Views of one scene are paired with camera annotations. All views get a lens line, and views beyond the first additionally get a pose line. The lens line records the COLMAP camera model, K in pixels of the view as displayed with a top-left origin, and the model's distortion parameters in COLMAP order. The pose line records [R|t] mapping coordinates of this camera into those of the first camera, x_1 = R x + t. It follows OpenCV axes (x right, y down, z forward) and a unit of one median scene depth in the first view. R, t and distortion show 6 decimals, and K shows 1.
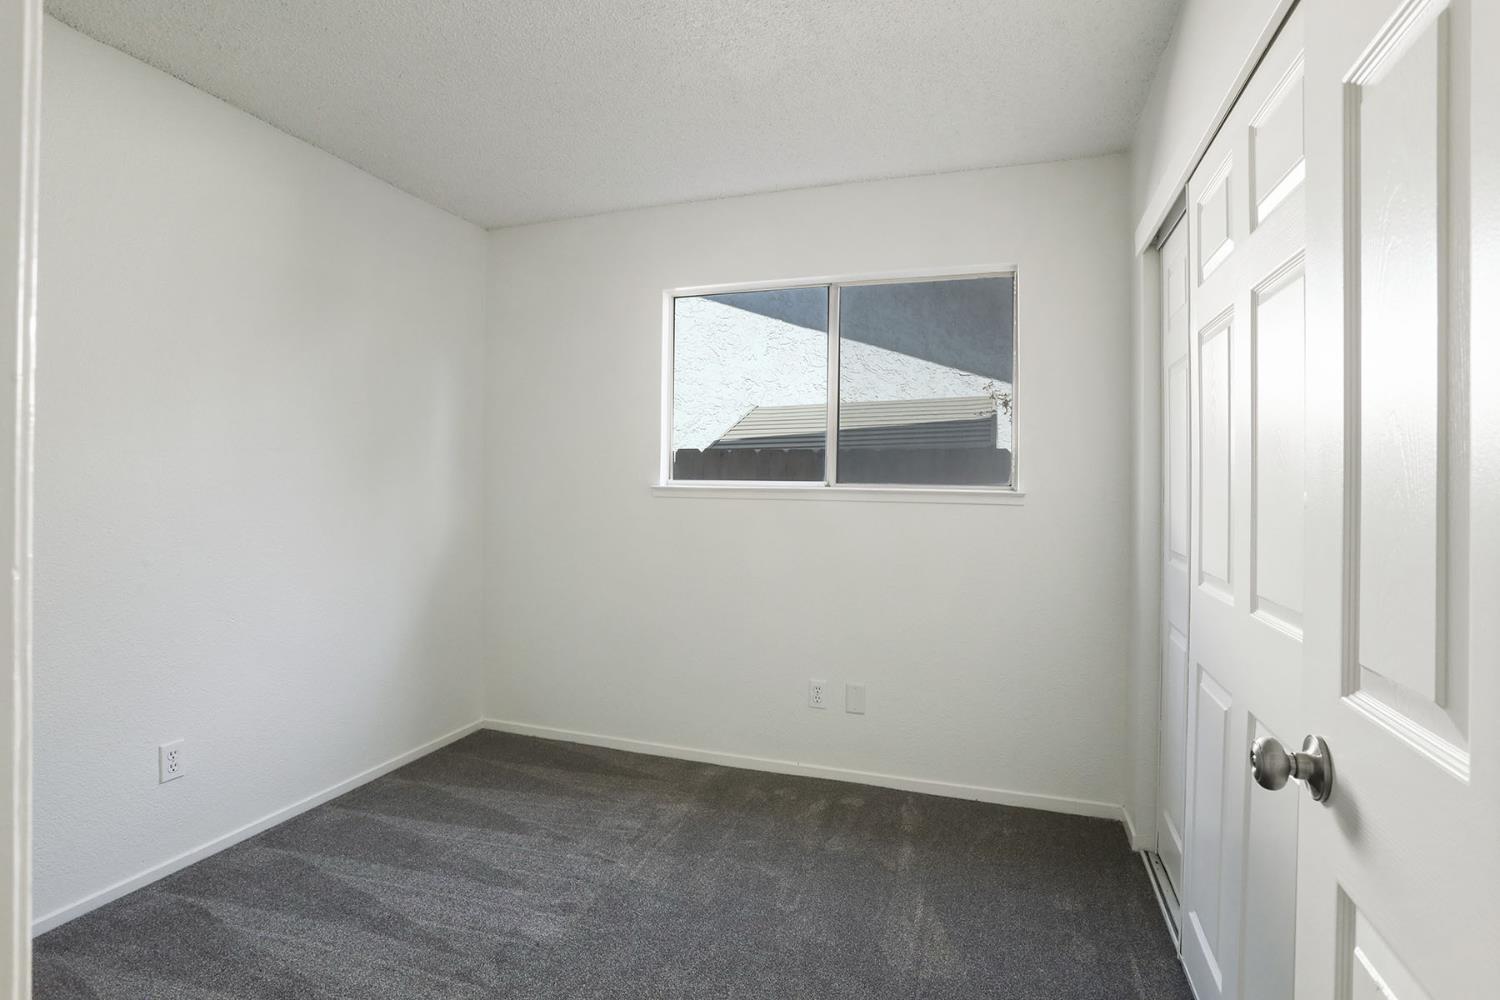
lens RADIAL K [[754.5, 0, 751.9], [0, 754.5, 484.6], [0, 0, 1]] dist [0.000502, 0.000442]
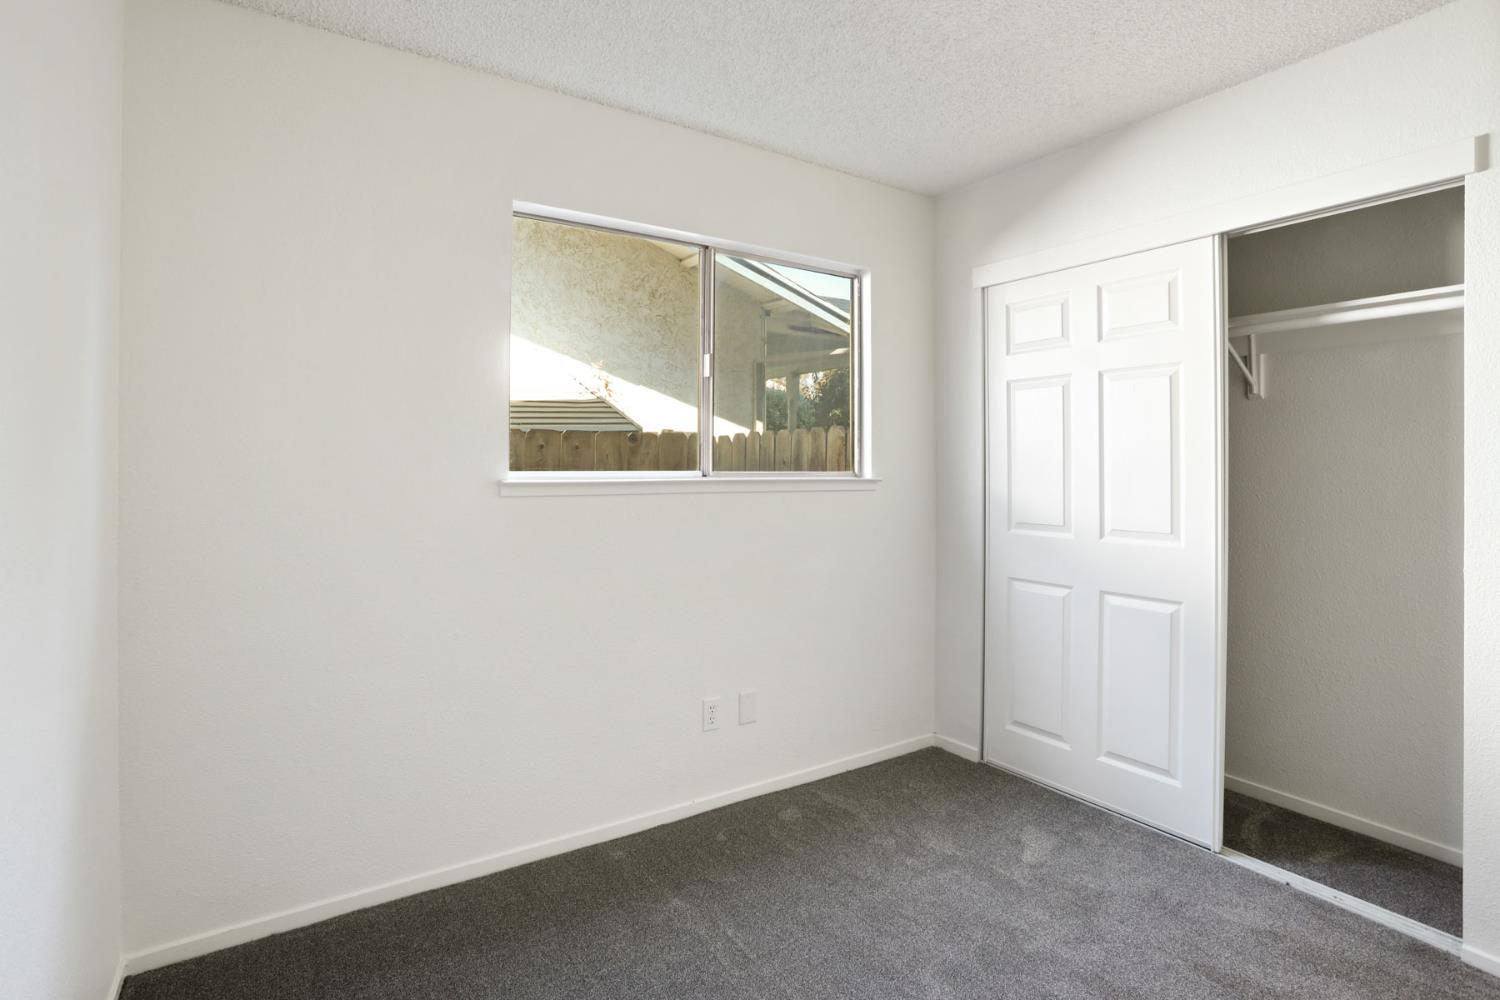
lens RADIAL K [[754.5, 0, 751.9], [0, 754.5, 484.6], [0, 0, 1]] dist [0.000502, 0.000442]
pose [[0.609485, -0.030048, 0.792228, -0.560710], [0.008779, 0.999476, 0.031154, -0.014608], [-0.792749, -0.012033, 0.609429, 0.428108]]
